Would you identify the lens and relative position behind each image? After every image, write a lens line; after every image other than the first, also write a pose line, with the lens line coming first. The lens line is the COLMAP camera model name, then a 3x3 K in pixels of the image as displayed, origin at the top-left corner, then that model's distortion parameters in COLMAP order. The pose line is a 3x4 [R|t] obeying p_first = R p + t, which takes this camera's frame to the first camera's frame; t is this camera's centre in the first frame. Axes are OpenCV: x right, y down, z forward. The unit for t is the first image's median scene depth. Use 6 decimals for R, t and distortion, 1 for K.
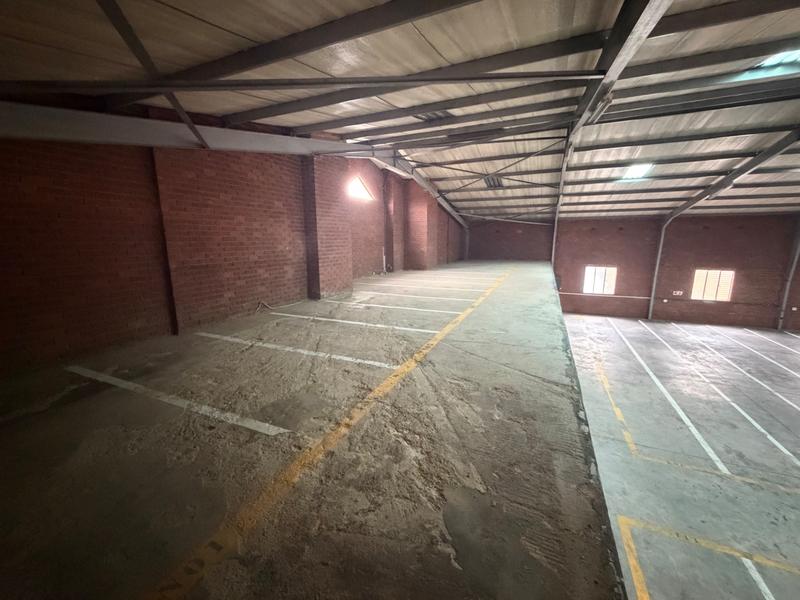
lens RADIAL K [[318.8, 0, 399.1], [0, 318.8, 300.8], [0, 0, 1]] dist [0.001953, -0.000232]
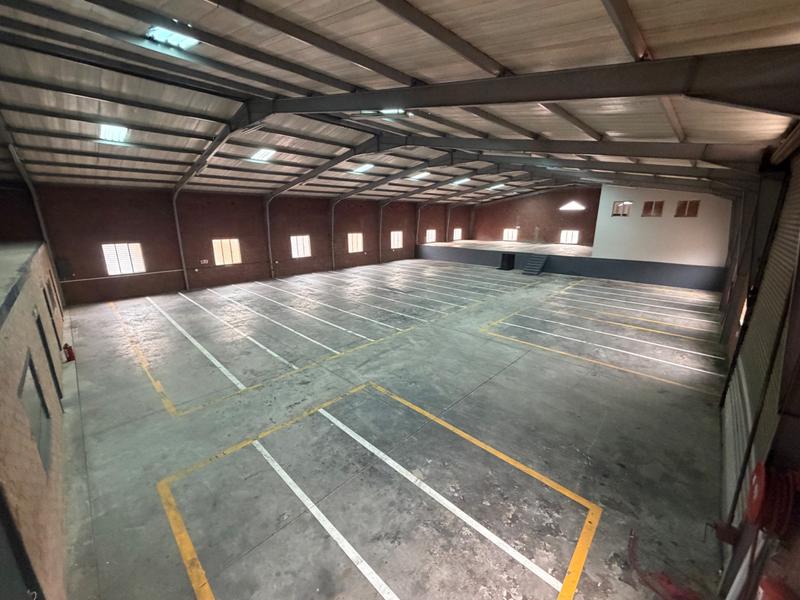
lens RADIAL K [[318.8, 0, 397.9], [0, 318.8, 299.6], [0, 0, 1]] dist [0.001953, -0.000232]
pose [[0.342705, -0.229106, 0.911078, 0.080209], [0.178376, 0.968034, 0.176332, 0.040358], [-0.922353, 0.102085, 0.372617, -0.042744]]
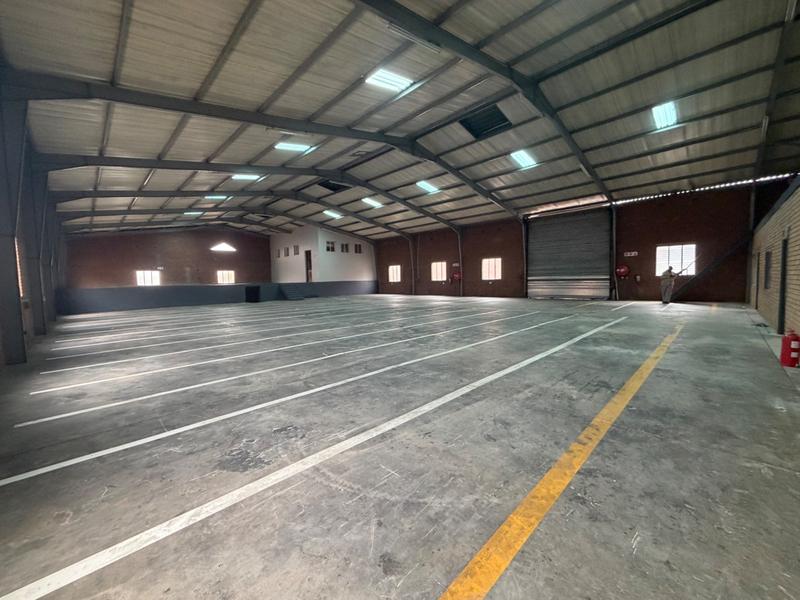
lens RADIAL K [[318.8, 0, 398.8], [0, 318.8, 301.2], [0, 0, 1]] dist [0.001953, -0.000232]
pose [[-0.923605, 0.003040, 0.383334, 0.749475], [0.102386, 0.965599, 0.239031, -0.040168], [-0.369420, 0.260018, -0.892143, 1.525001]]
